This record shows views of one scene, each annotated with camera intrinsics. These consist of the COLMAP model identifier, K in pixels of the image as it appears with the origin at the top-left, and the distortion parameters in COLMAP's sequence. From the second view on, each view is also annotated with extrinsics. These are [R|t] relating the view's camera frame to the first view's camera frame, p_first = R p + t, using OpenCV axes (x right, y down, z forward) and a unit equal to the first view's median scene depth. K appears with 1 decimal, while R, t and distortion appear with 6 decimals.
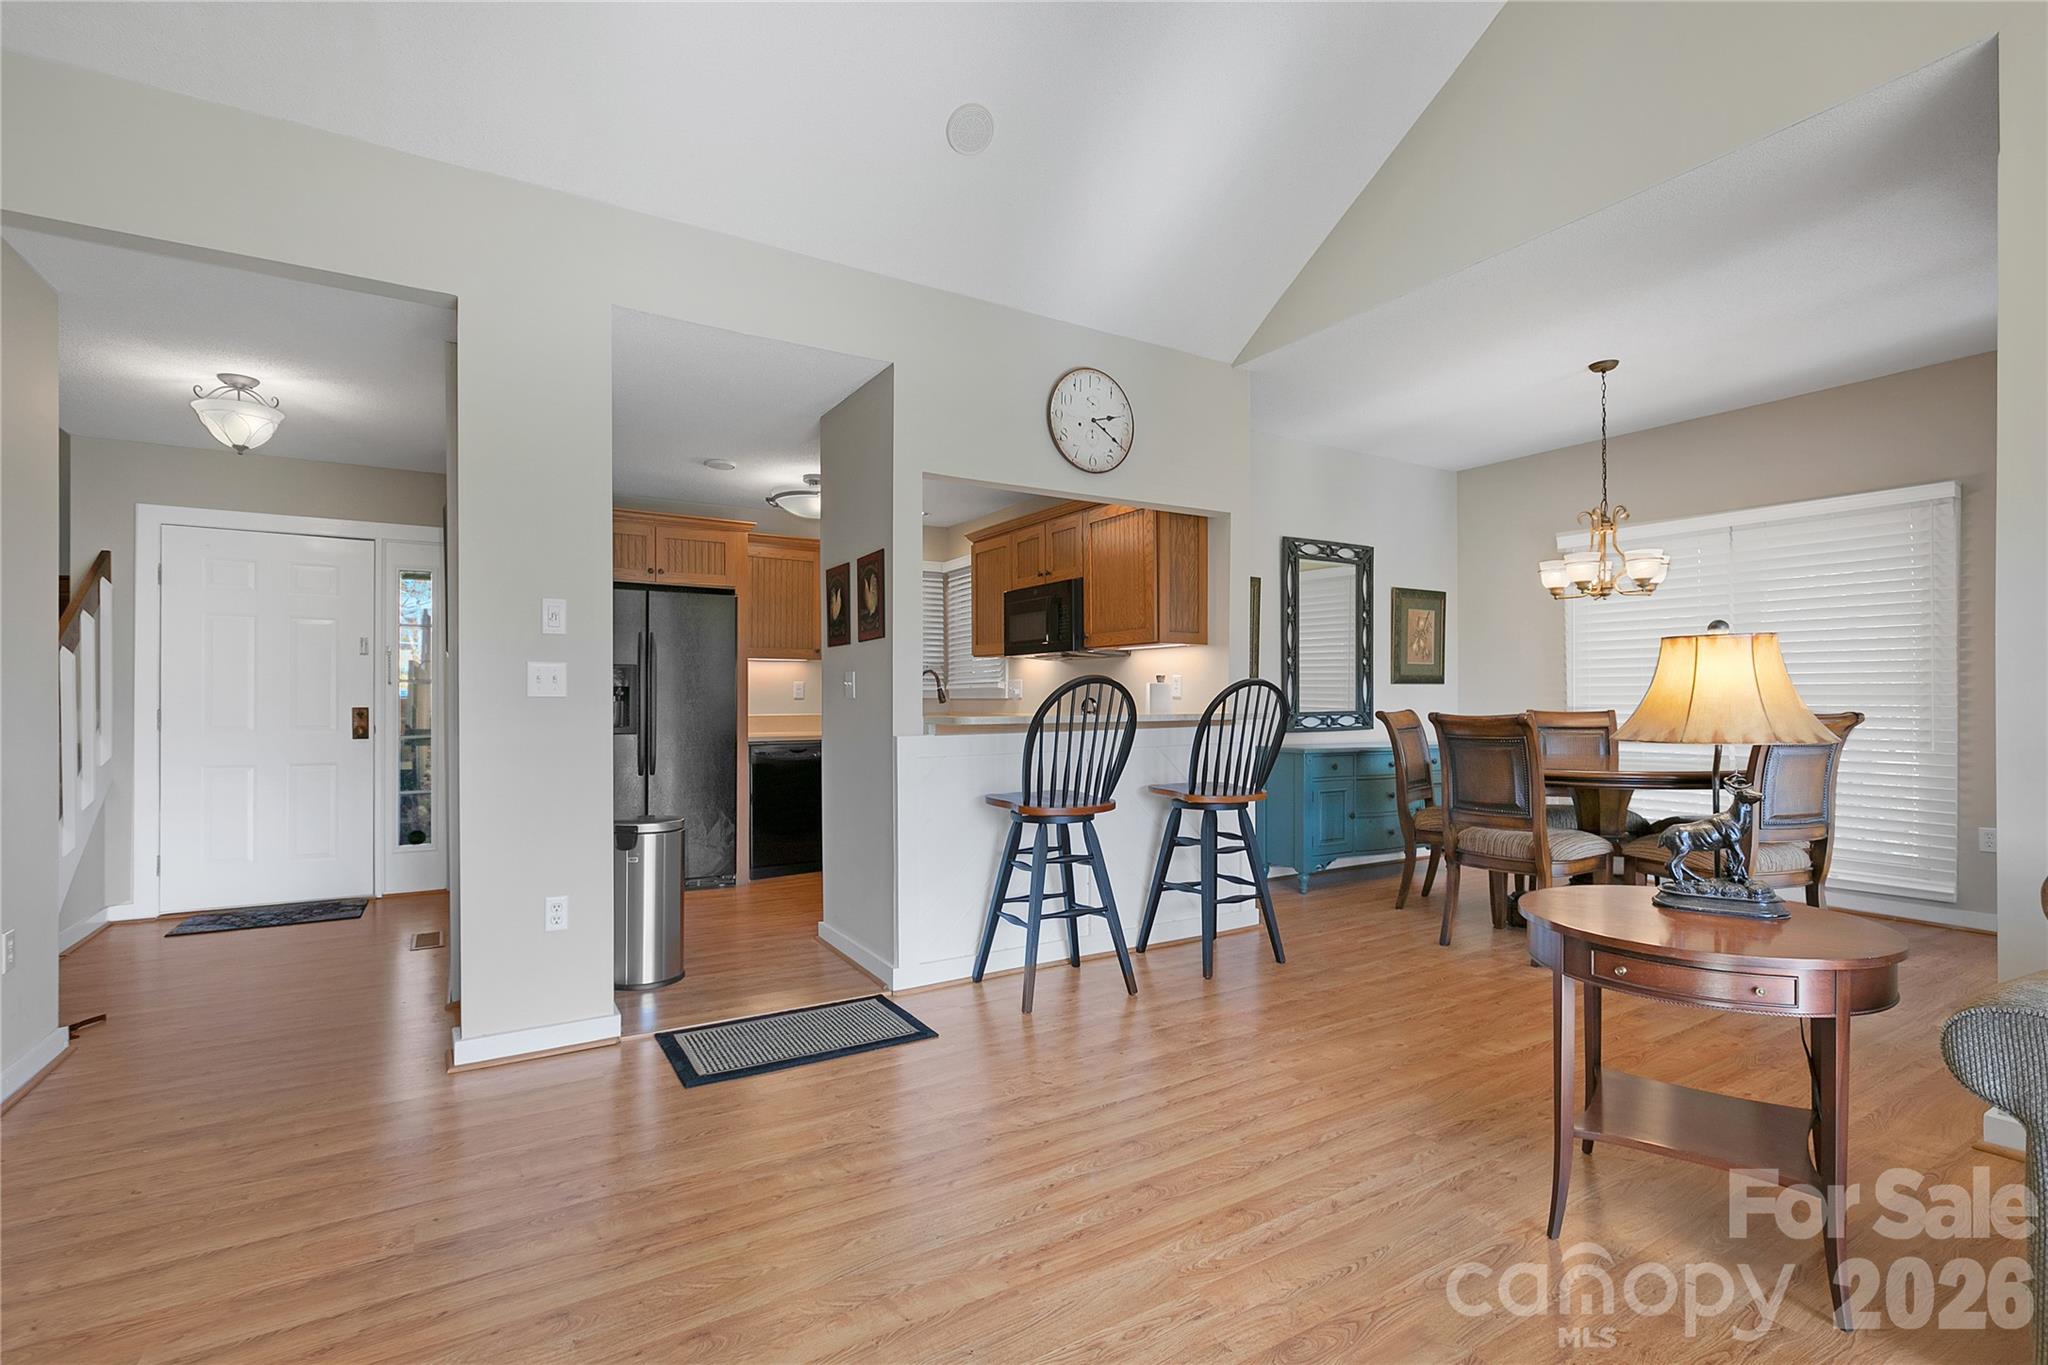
lens RADIAL K [[929.7, 0, 1026.8], [0, 929.7, 708.5], [0, 0, 1]] dist [0.004742, -0.000614]
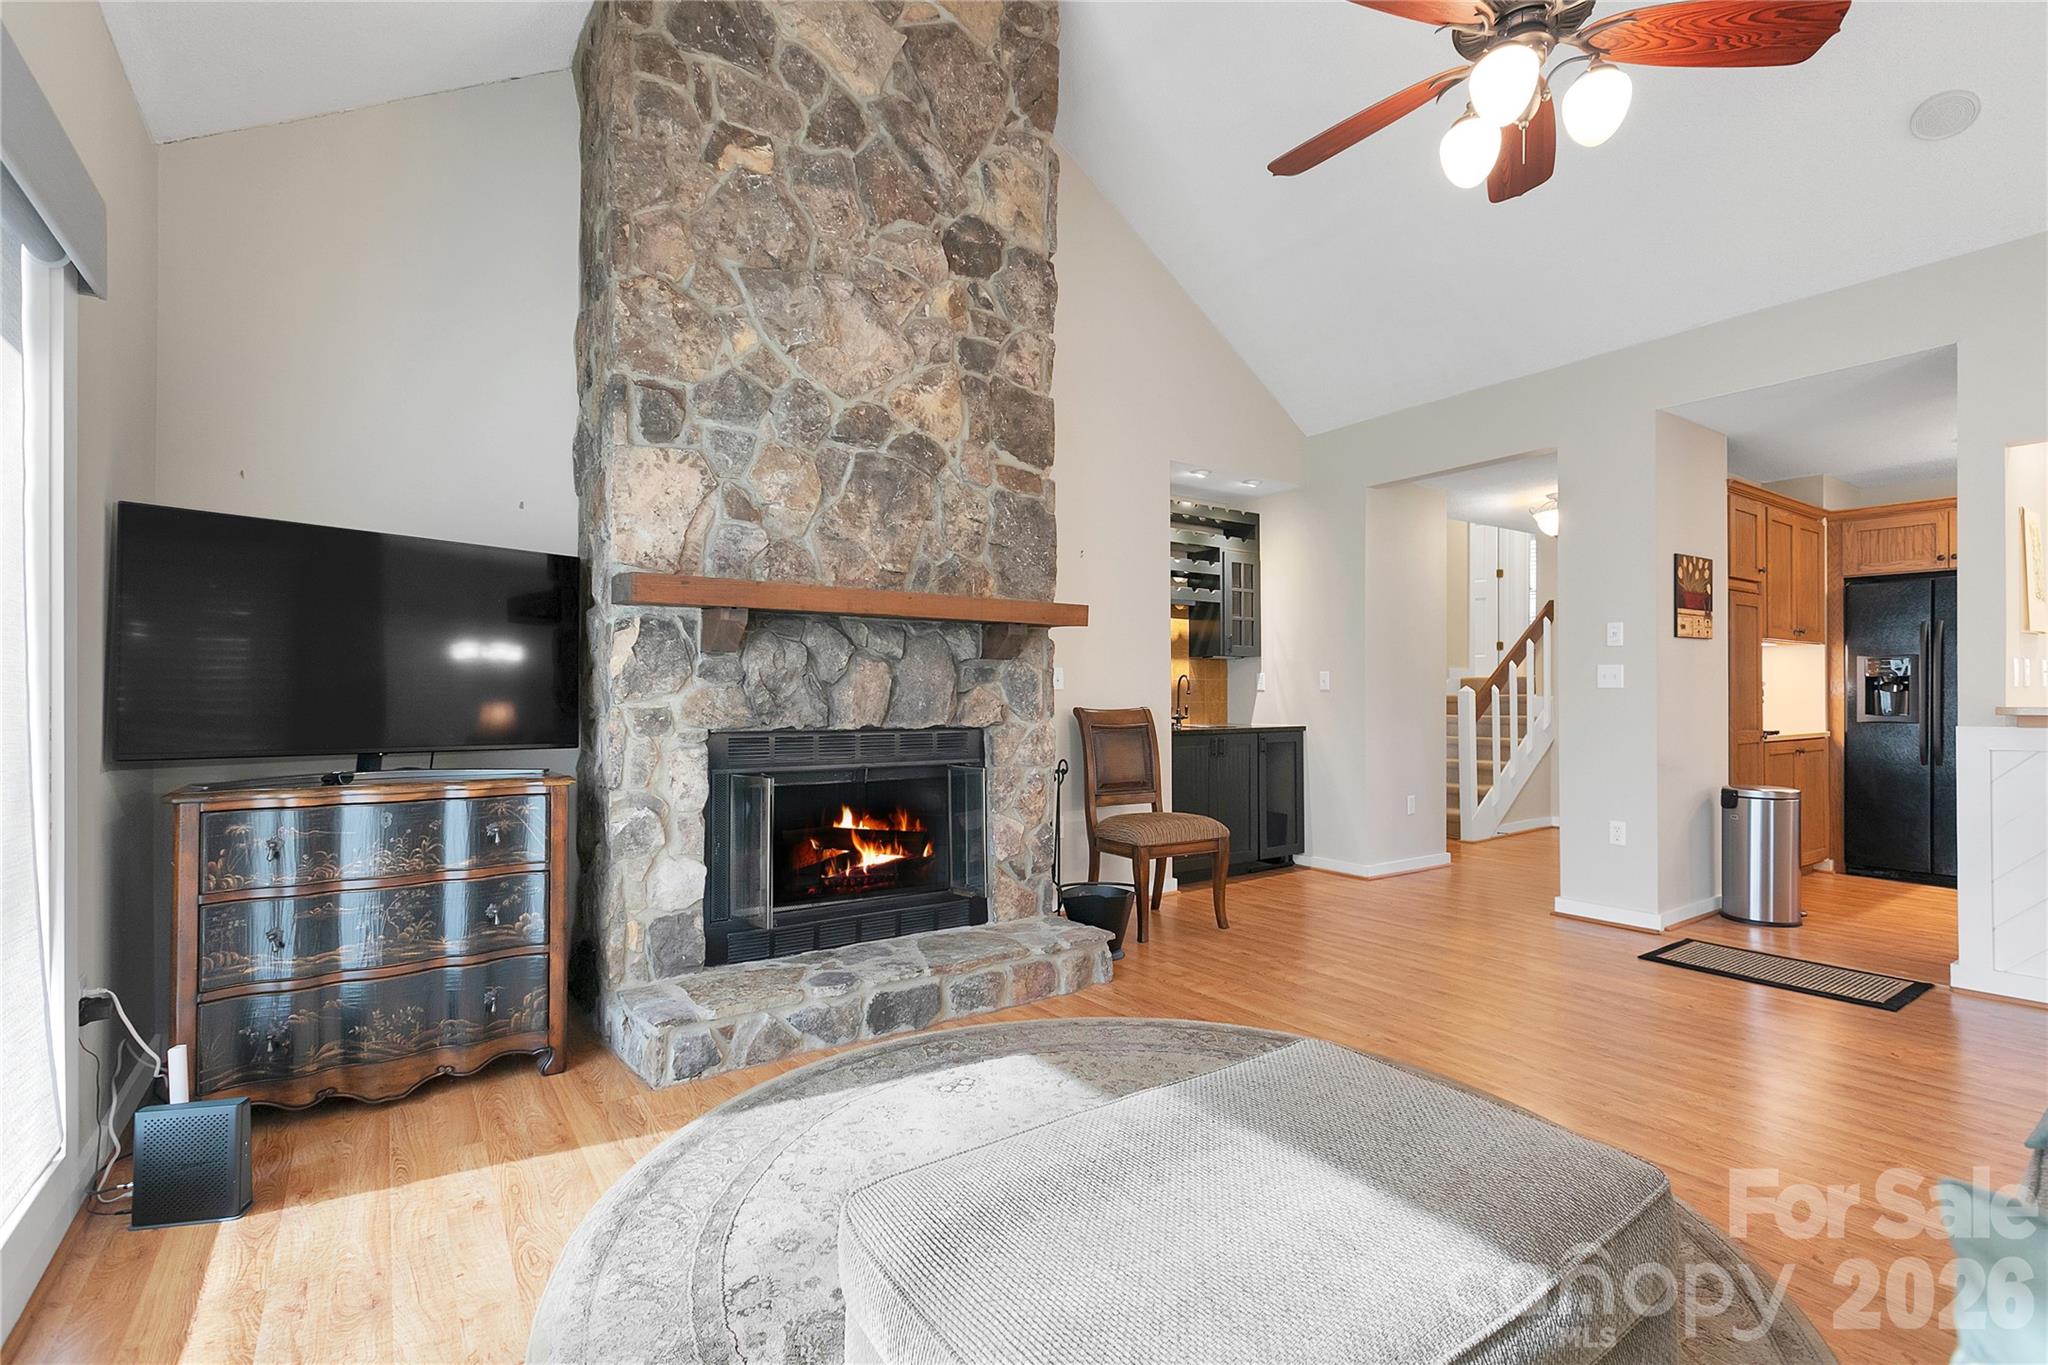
lens RADIAL K [[929.7, 0, 1020.8], [0, 929.7, 694.0], [0, 0, 1]] dist [0.004742, -0.000614]
pose [[0.051715, 0.000077, -0.998662, 0.657349], [-0.003044, 0.999995, -0.000081, -0.000570], [0.998657, 0.003045, 0.051715, -0.024564]]
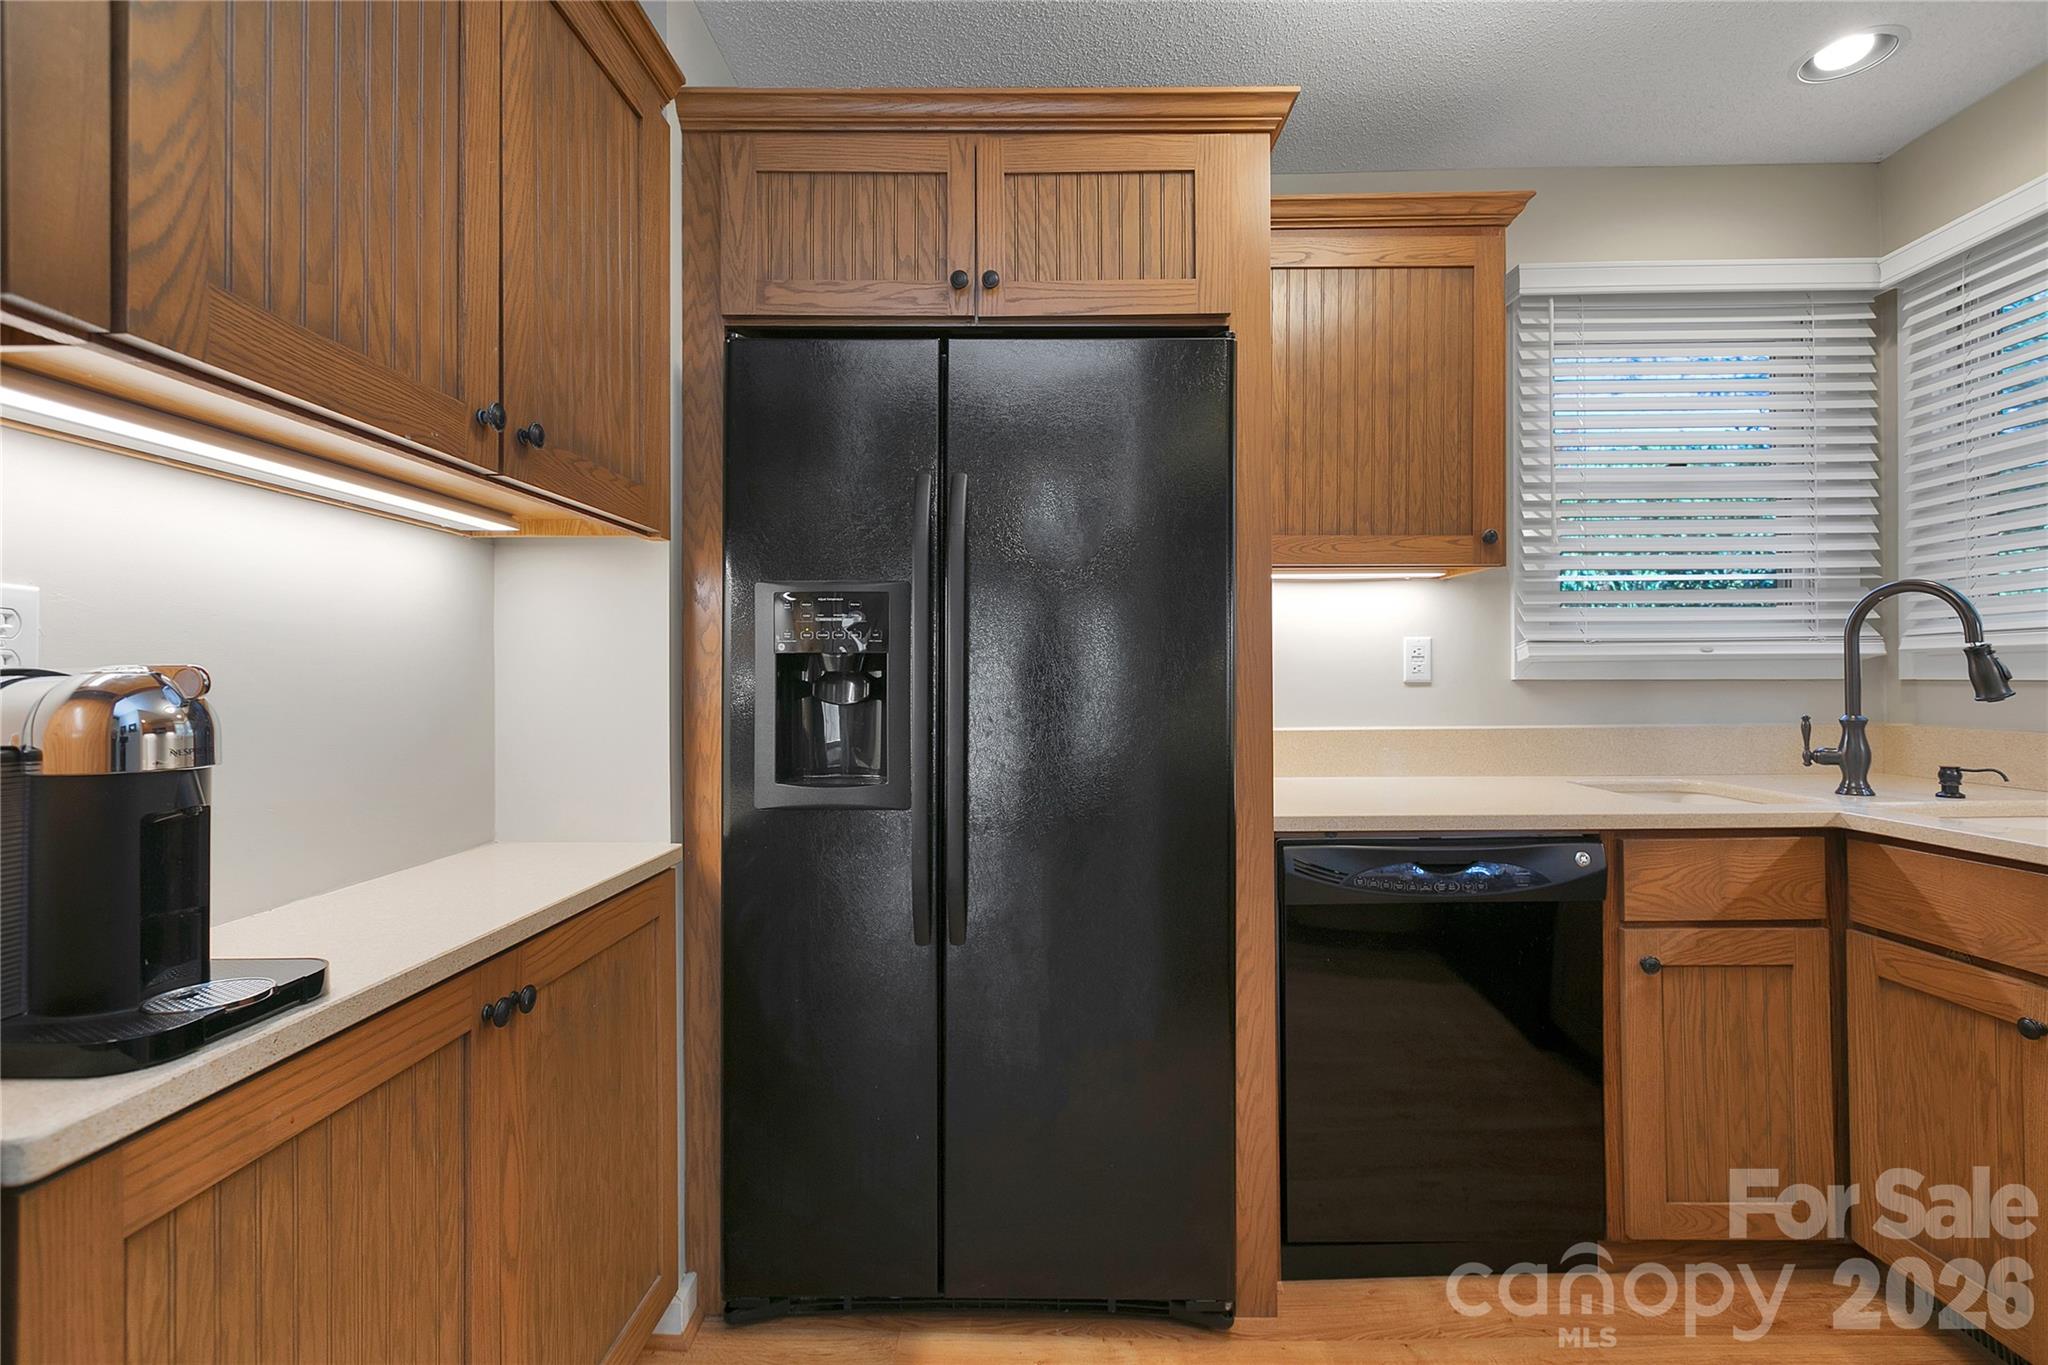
lens RADIAL K [[929.7, 0, 1041.5], [0, 929.7, 669.1], [0, 0, 1]] dist [0.004742, -0.000614]
pose [[0.853246, -0.008248, -0.521443, -0.272870], [-0.001515, 0.999831, -0.018295, -0.015139], [0.521506, 0.016400, 0.853090, 0.933103]]
